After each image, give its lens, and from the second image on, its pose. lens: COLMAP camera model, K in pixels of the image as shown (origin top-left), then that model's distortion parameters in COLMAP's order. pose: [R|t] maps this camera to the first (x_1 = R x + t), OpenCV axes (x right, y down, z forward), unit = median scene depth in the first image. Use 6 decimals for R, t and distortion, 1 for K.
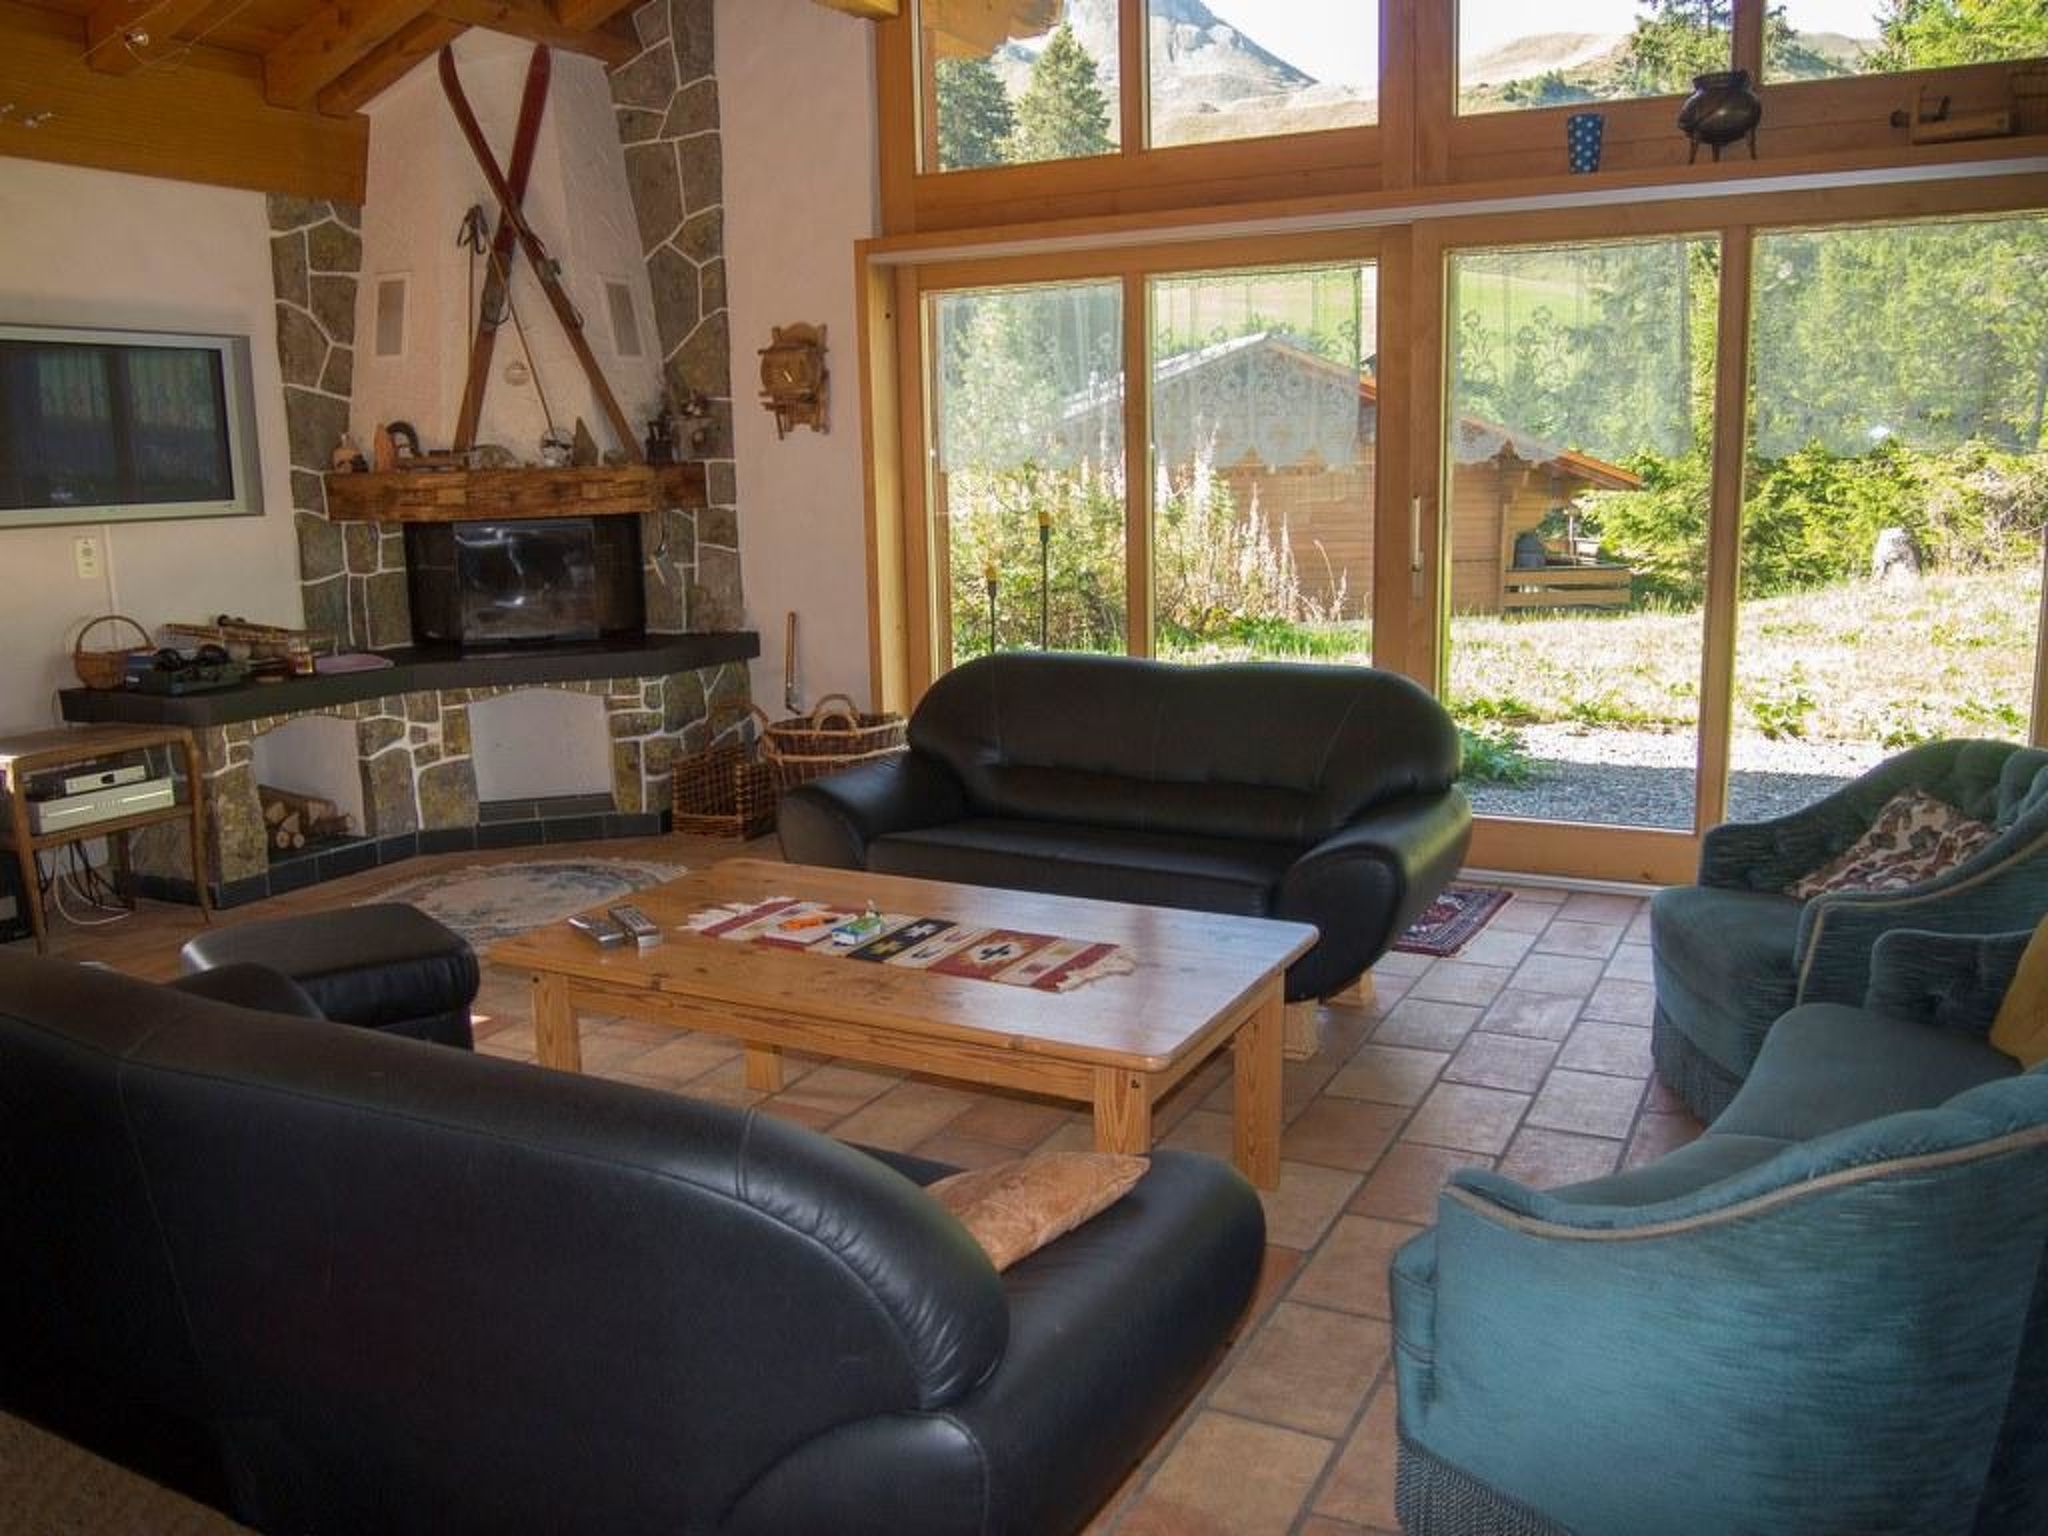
lens RADIAL K [[1693.1, 0, 1017.0], [0, 1693.1, 761.7], [0, 0, 1]] dist [-0.001539, -0.000725]
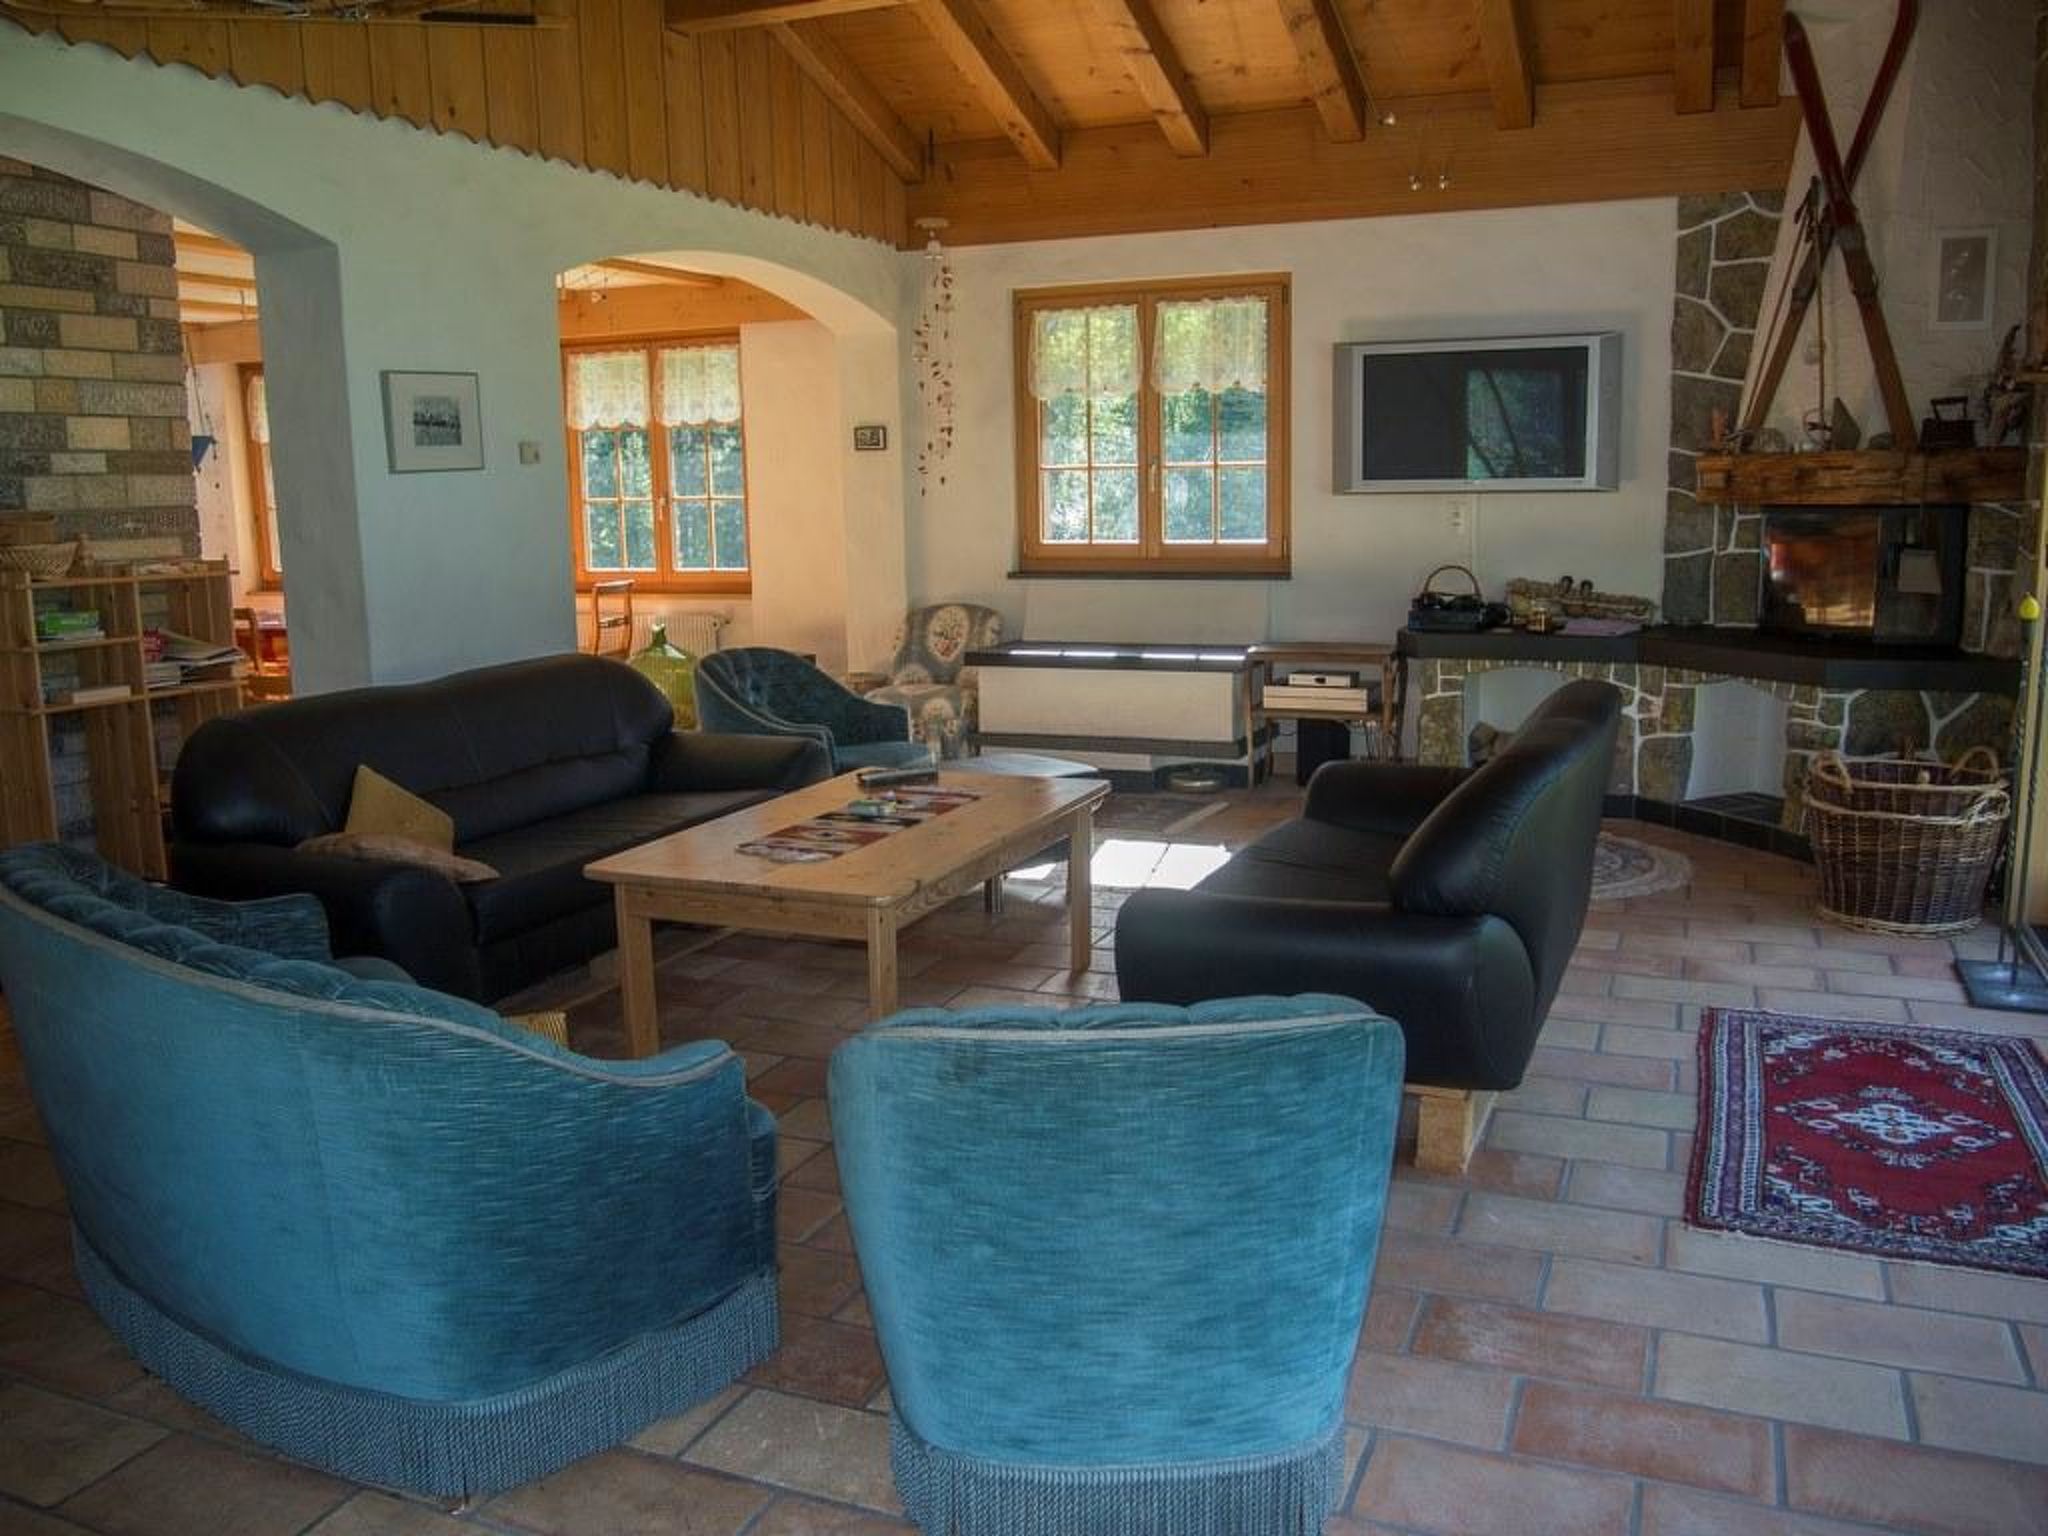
lens RADIAL K [[1693.1, 0, 1029.1], [0, 1693.1, 777.9], [0, 0, 1]] dist [-0.001539, -0.000725]
pose [[0.098885, 0.200386, -0.974714, 0.636236], [-0.164294, 0.969360, 0.182617, -0.100527], [0.981442, 0.142082, 0.128778, 0.489278]]
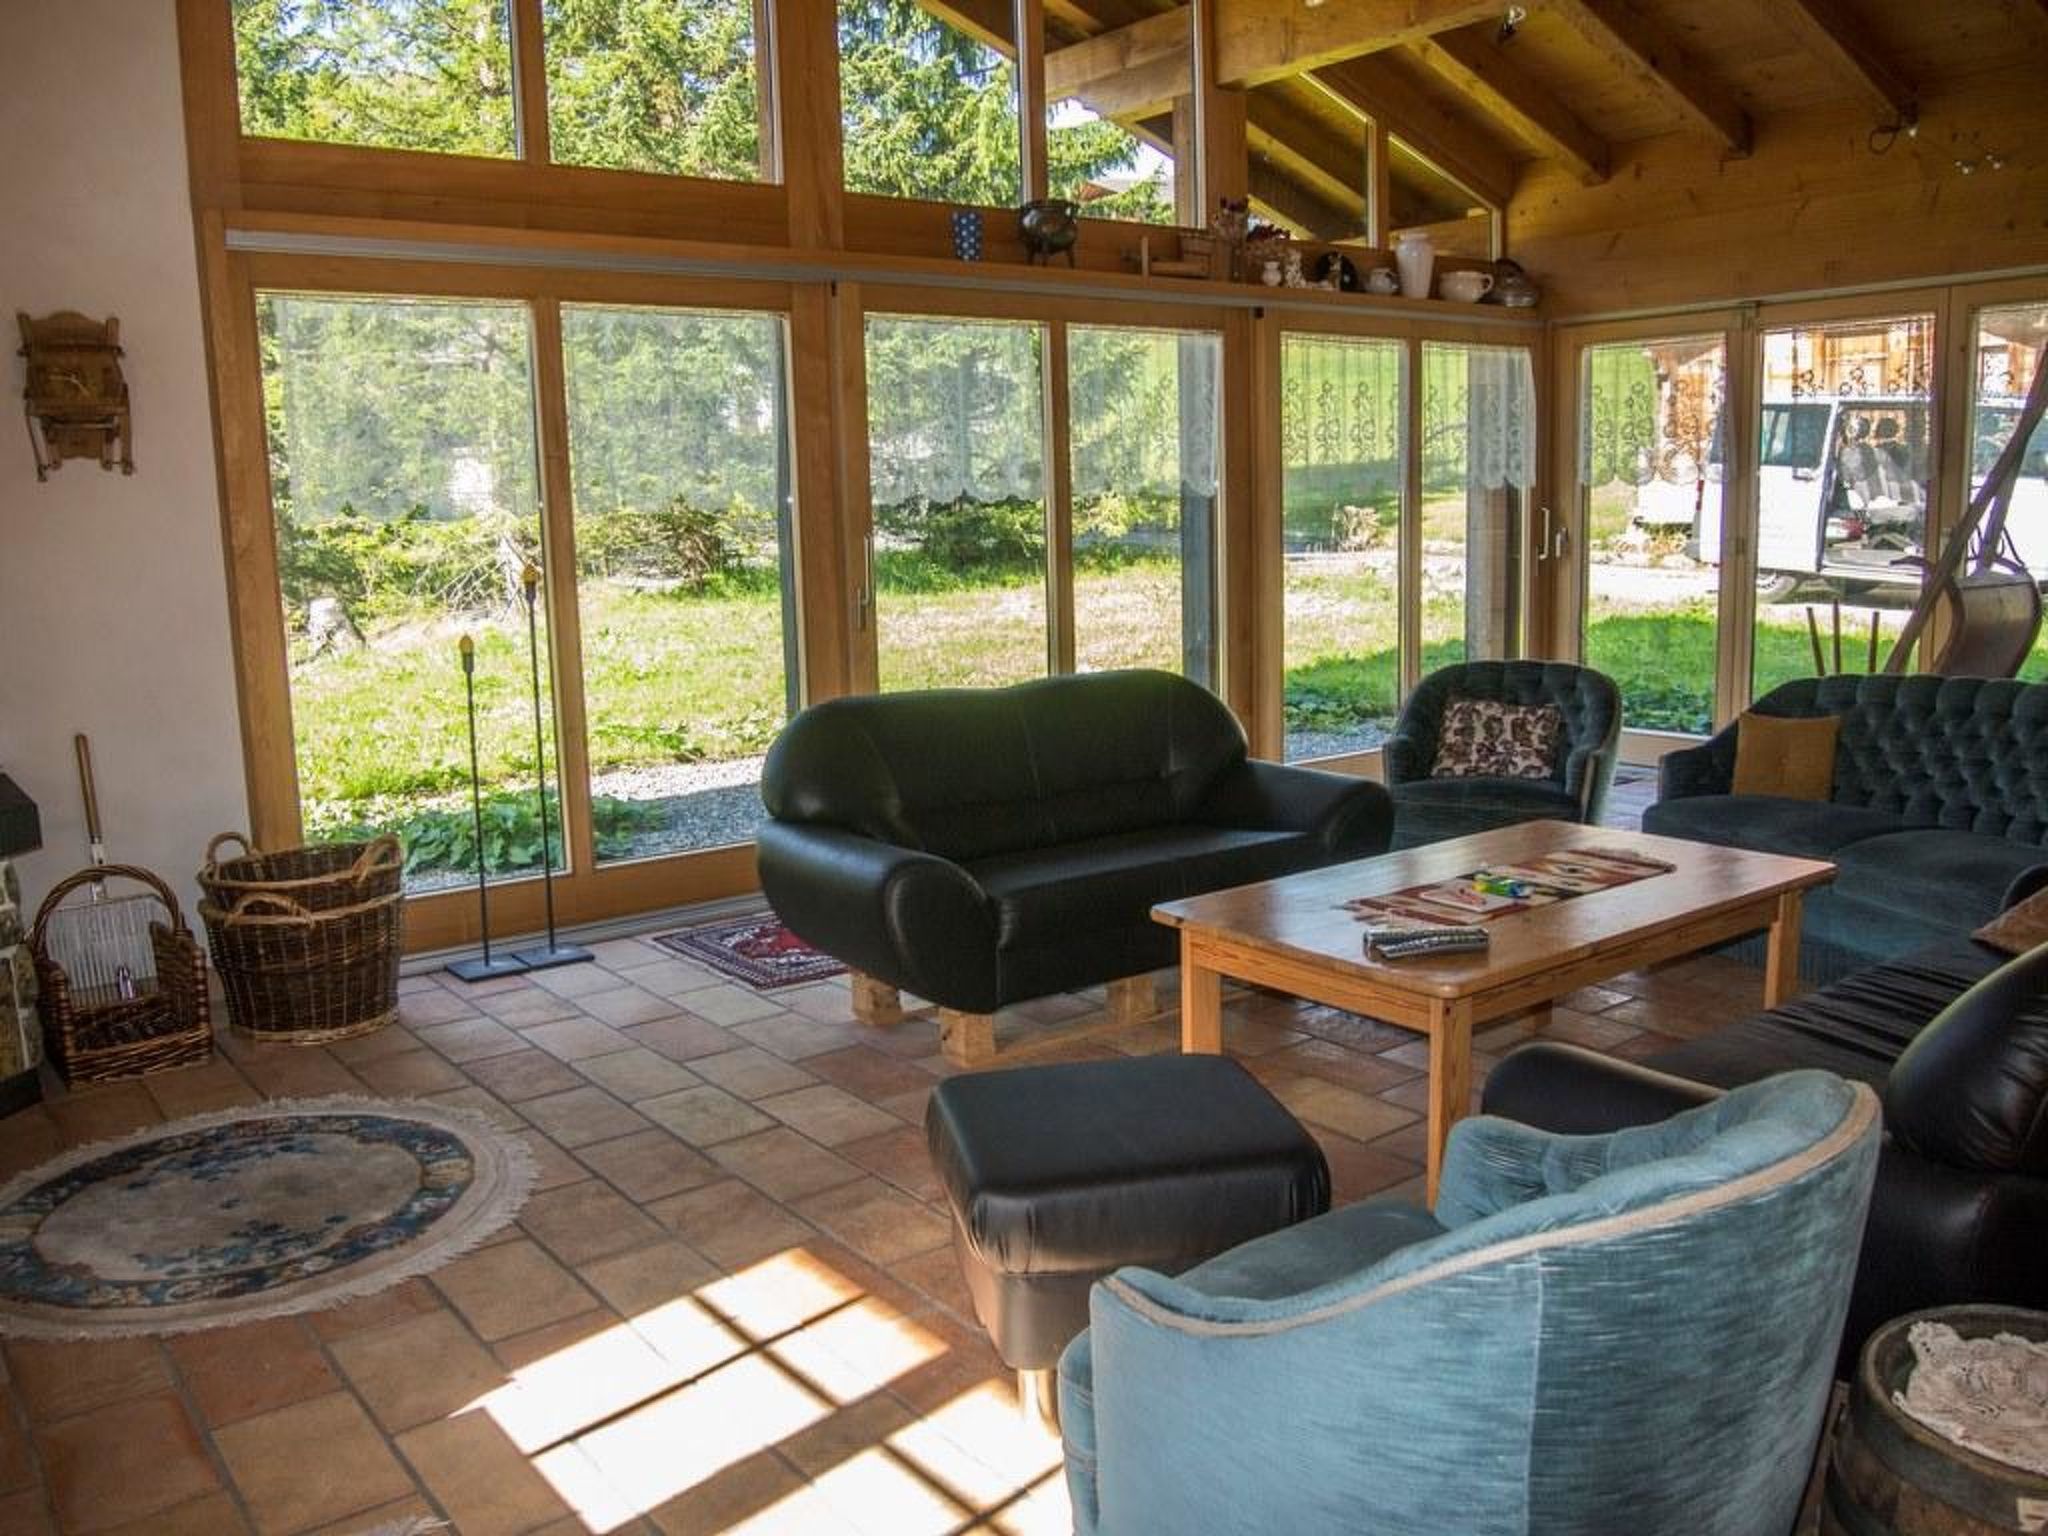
lens RADIAL K [[1693.1, 0, 1013.1], [0, 1693.1, 754.4], [0, 0, 1]] dist [-0.001539, -0.000725]
pose [[0.425989, -0.131655, 0.895098, -0.630139], [0.185804, 0.980998, 0.055863, -0.054081], [-0.885444, 0.142516, 0.442356, 0.406530]]
